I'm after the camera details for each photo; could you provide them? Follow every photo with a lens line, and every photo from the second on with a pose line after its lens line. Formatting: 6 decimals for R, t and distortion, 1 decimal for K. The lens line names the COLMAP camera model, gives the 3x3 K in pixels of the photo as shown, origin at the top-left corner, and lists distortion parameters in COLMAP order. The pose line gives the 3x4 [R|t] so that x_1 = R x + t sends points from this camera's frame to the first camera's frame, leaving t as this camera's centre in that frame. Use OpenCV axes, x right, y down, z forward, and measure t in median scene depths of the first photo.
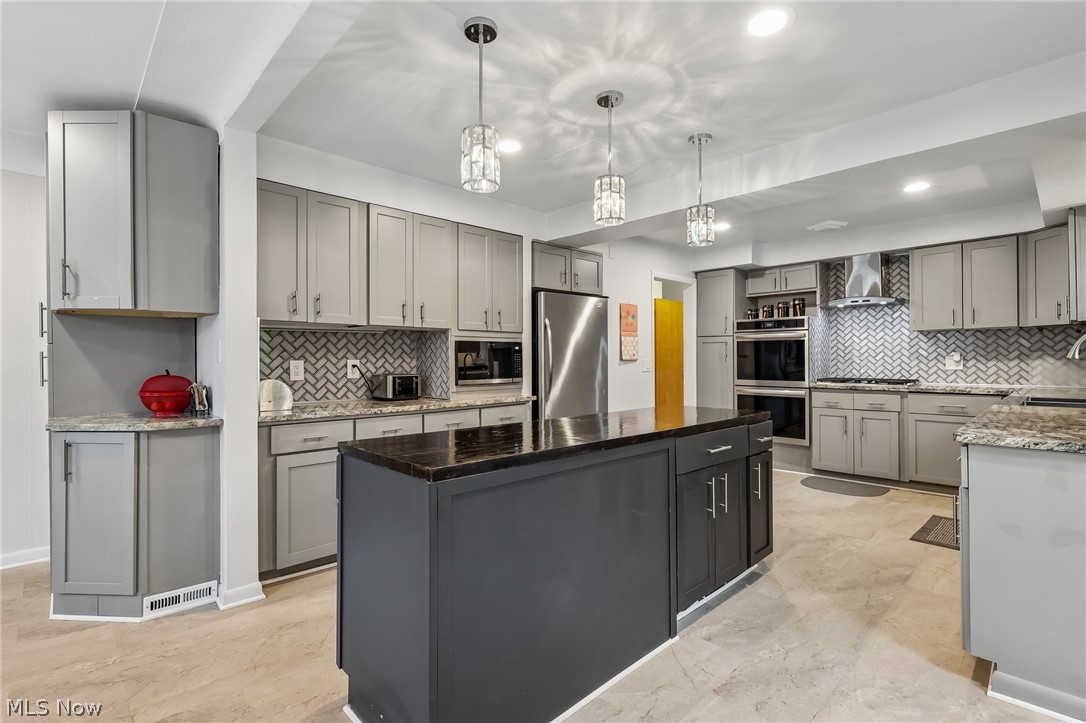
lens RADIAL K [[504.2, 0, 540.0], [0, 504.2, 360.4], [0, 0, 1]] dist [-0.002844, 0.001385]
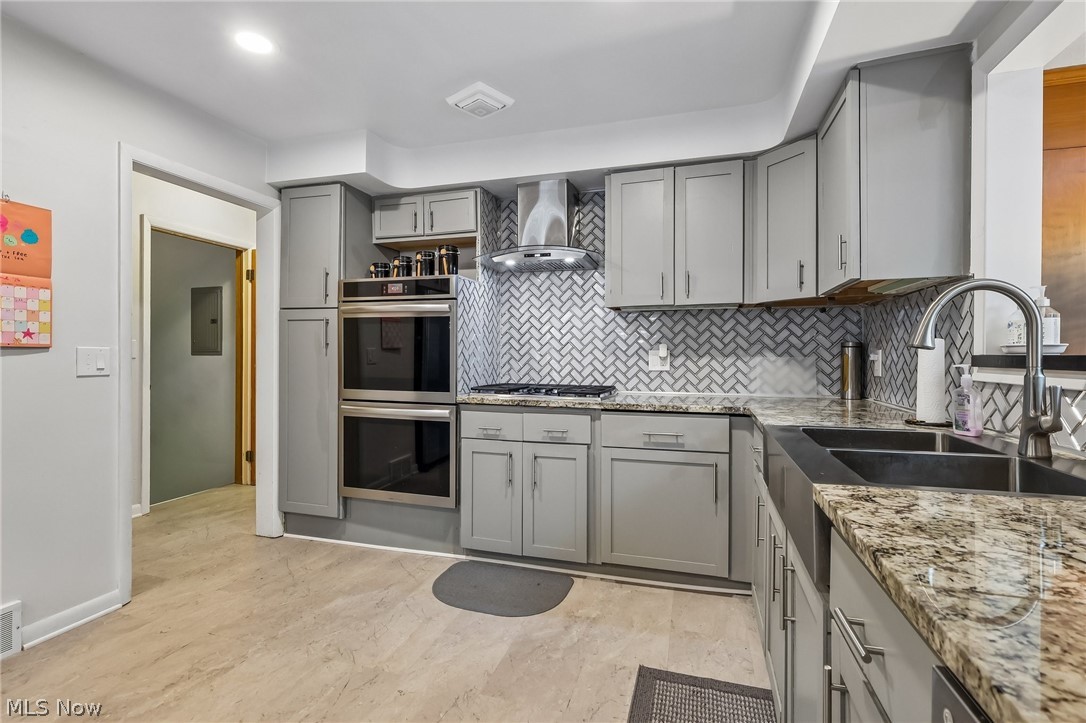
lens RADIAL K [[504.2, 0, 543.5], [0, 504.2, 360.9], [0, 0, 1]] dist [-0.002844, 0.001385]
pose [[0.871193, 0.007638, 0.490882, 0.347530], [-0.008681, 0.999962, -0.000153, 0.006634], [-0.490864, -0.004128, 0.871226, 0.472913]]
